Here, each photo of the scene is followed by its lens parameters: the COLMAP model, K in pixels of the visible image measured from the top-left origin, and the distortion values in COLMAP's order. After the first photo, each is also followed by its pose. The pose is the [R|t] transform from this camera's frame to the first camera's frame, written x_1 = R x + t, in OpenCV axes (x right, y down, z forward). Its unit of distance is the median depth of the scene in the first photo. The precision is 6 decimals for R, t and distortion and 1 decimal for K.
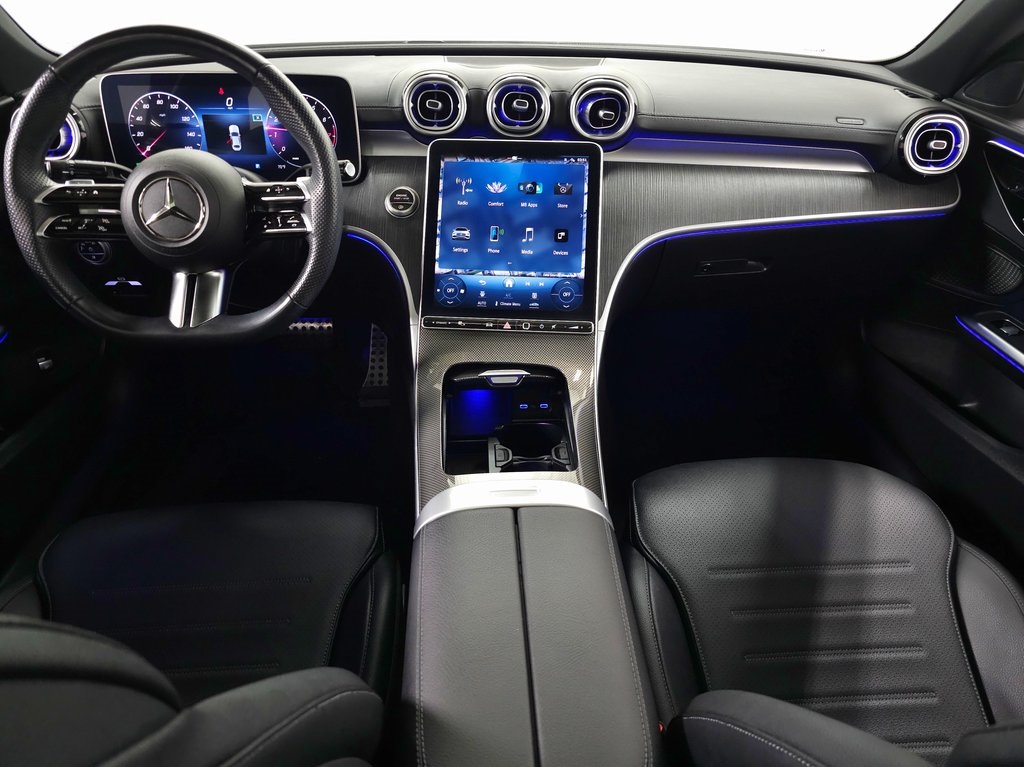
lens RADIAL K [[683.2, 0, 513.5], [0, 683.2, 388.9], [0, 0, 1]] dist [0.054298, -0.054659]
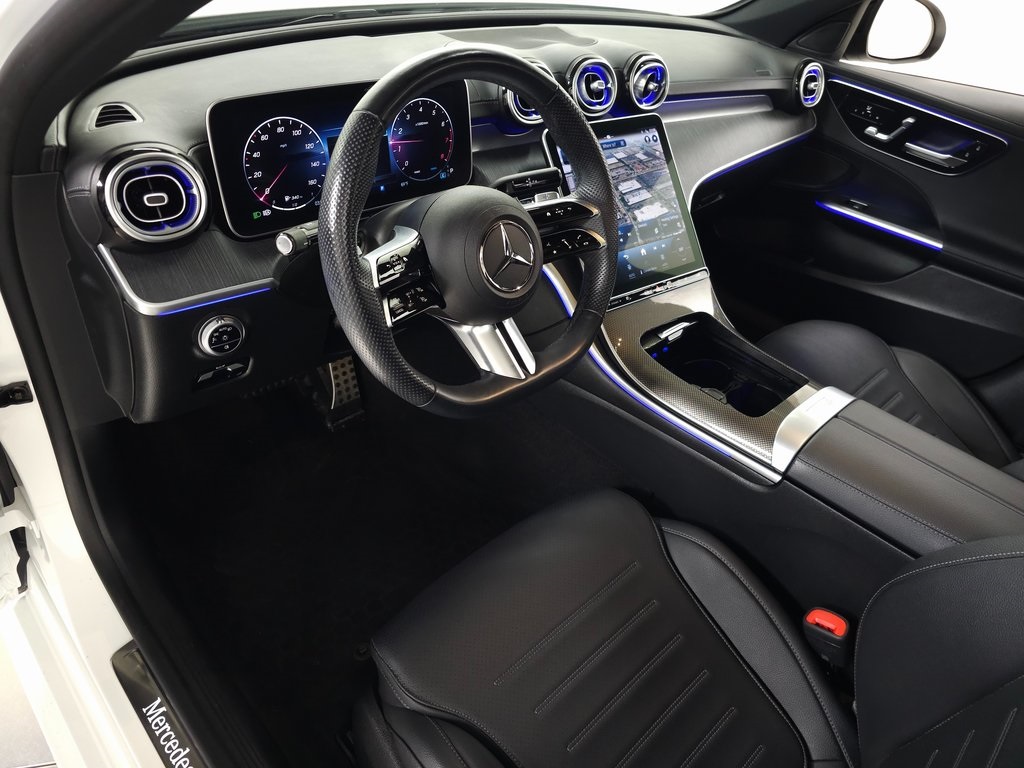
lens RADIAL K [[685.8, 0, 520.9], [0, 685.8, 388.2], [0, 0, 1]] dist [0.049442, -0.060632]
pose [[0.763310, -0.339963, 0.549347, -0.833785], [0.279203, 0.940424, 0.194032, -0.215415], [-0.582583, 0.005273, 0.812754, 0.206998]]
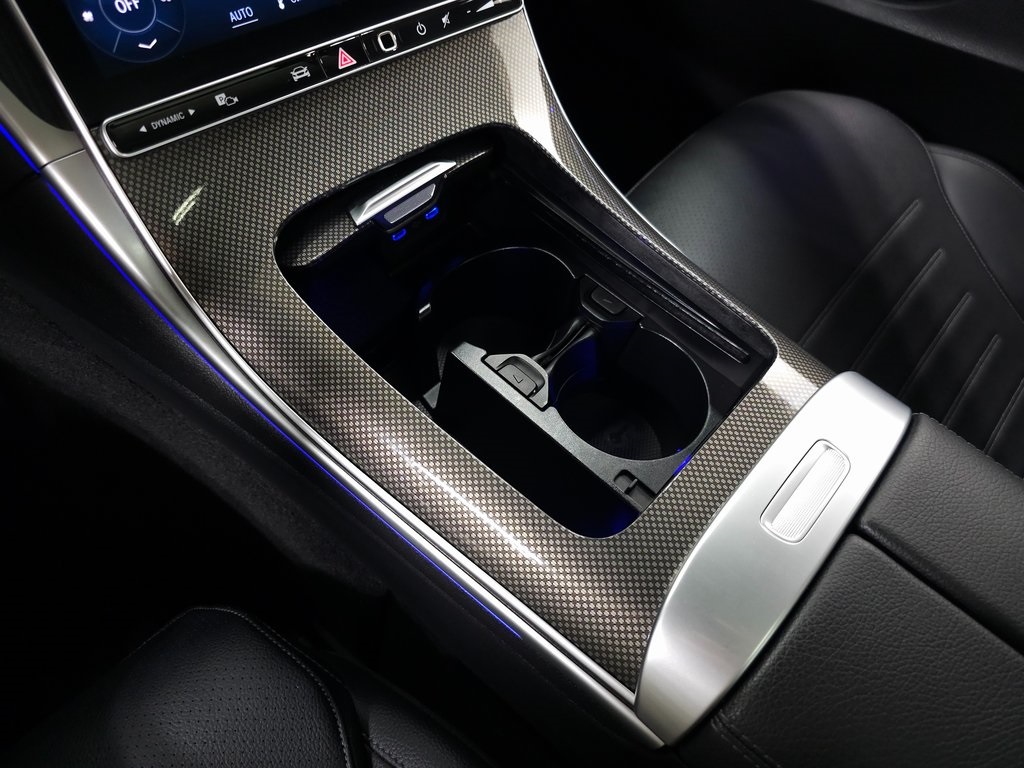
lens RADIAL K [[698.2, 0, 507.3], [0, 698.2, 385.2], [0, 0, 1]] dist [0.020128, -0.027272]
pose [[0.712666, -0.546765, 0.439494, -0.199510], [0.303064, 0.804993, 0.510037, -0.113197], [-0.632661, -0.230291, 0.739396, 0.613205]]
